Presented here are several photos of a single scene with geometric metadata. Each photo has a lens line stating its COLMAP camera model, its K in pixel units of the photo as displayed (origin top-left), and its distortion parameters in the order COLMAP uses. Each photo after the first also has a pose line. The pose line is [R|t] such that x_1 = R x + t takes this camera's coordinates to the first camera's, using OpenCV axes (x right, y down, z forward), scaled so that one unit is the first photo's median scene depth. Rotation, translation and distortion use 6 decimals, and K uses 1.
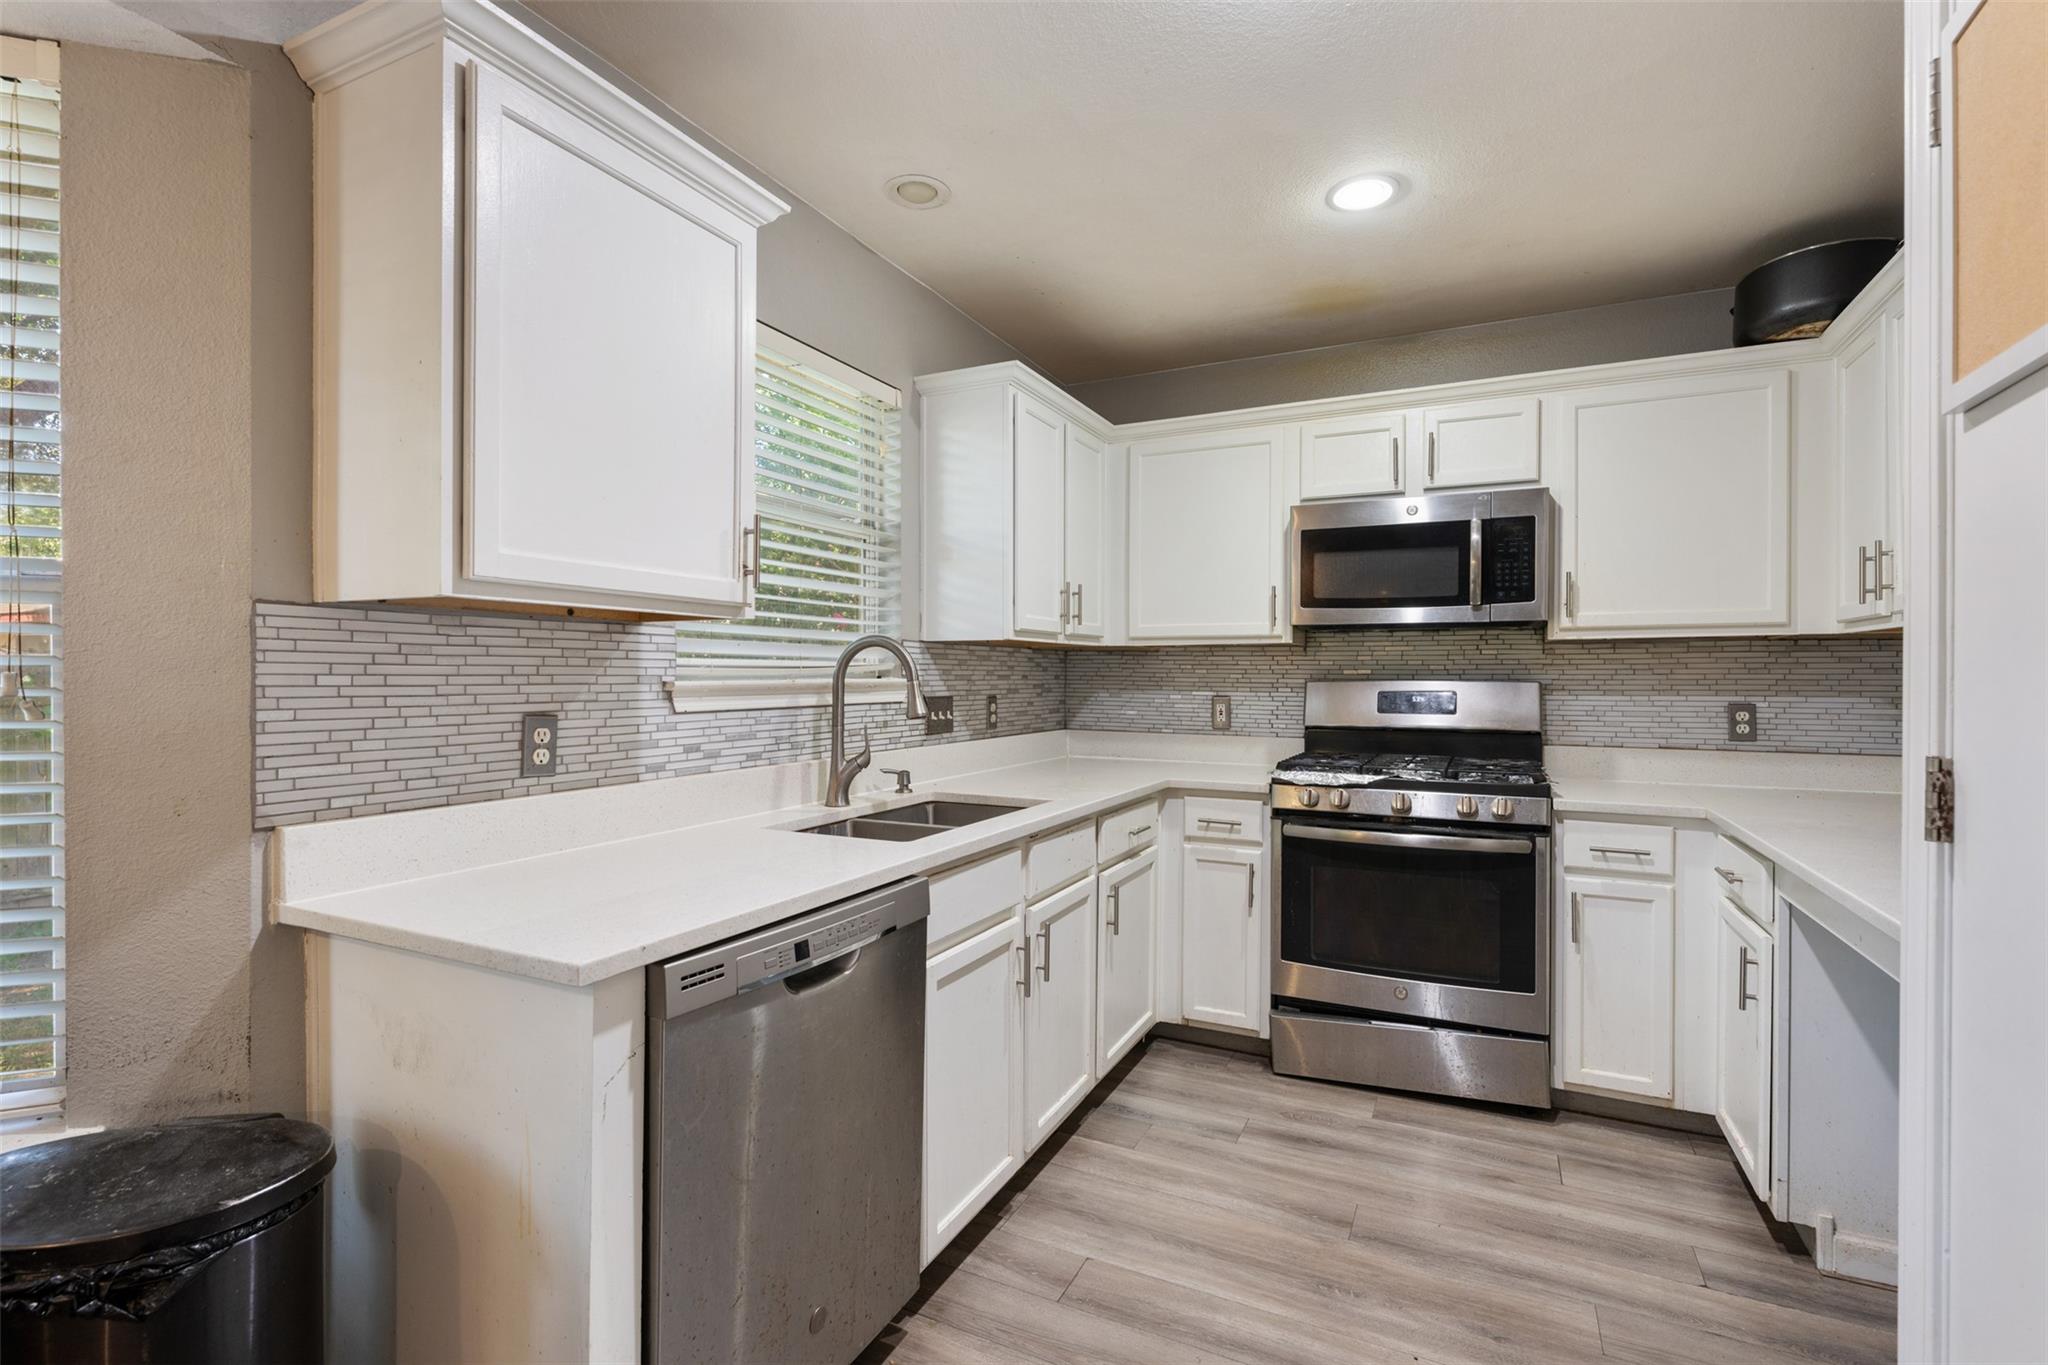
lens RADIAL K [[945.4, 0, 1026.6], [0, 945.4, 679.4], [0, 0, 1]] dist [-0.004146, -0.000844]
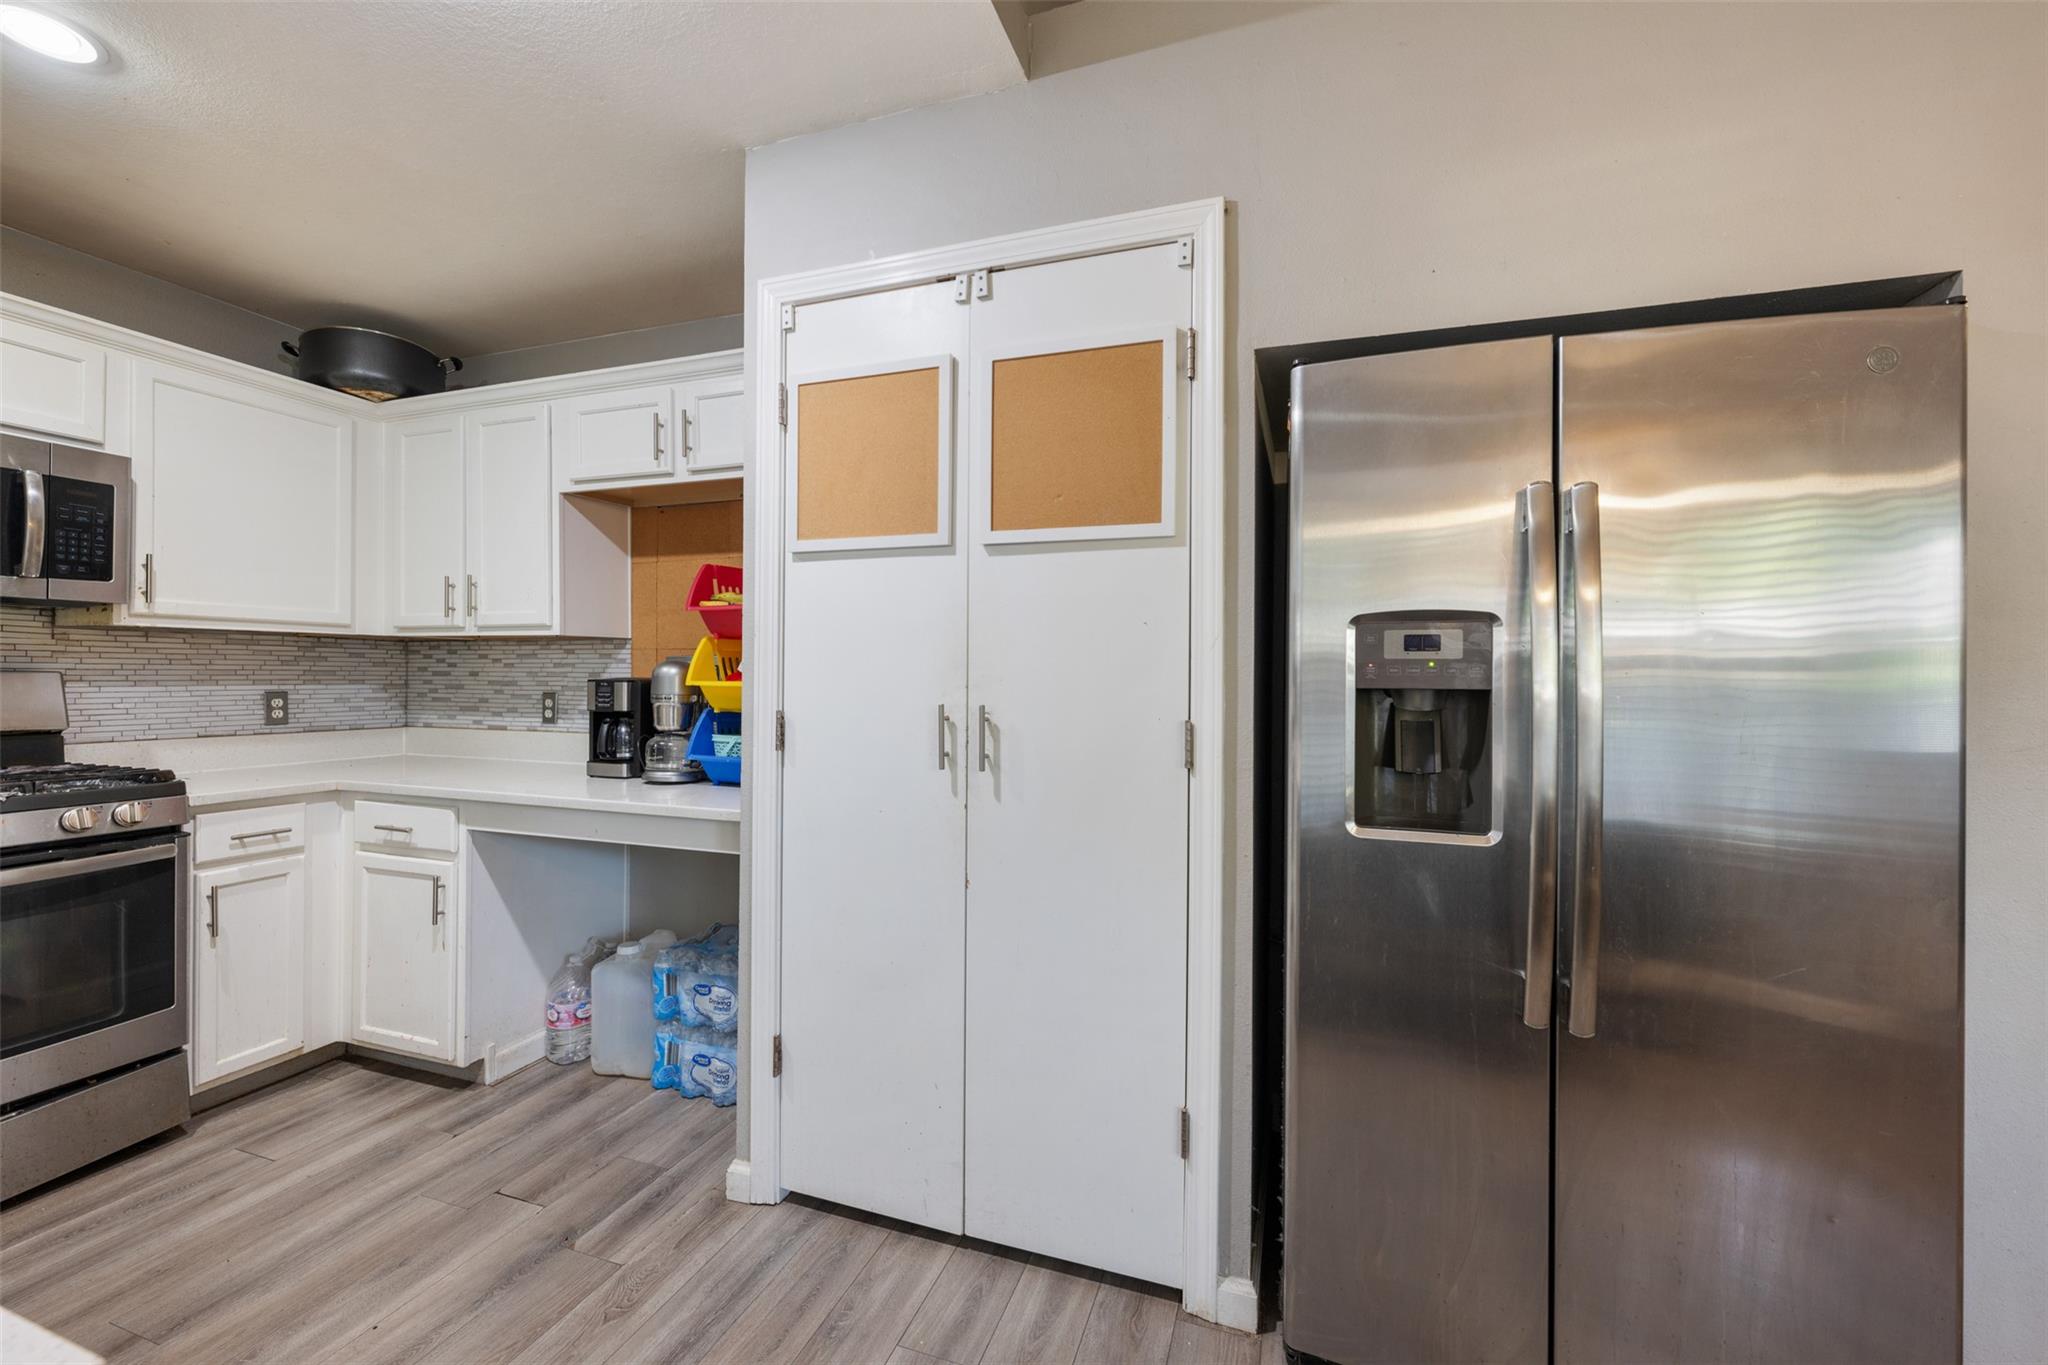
lens RADIAL K [[812.5, 0, 1025.4], [0, 812.5, 679.6], [0, 0, 1]] dist [-0.001203, -0.000043]
pose [[-0.133483, -0.007489, 0.991023, -0.341294], [-0.007355, 0.999951, 0.006566, -0.001803], [-0.991024, -0.006412, -0.133531, 0.252462]]
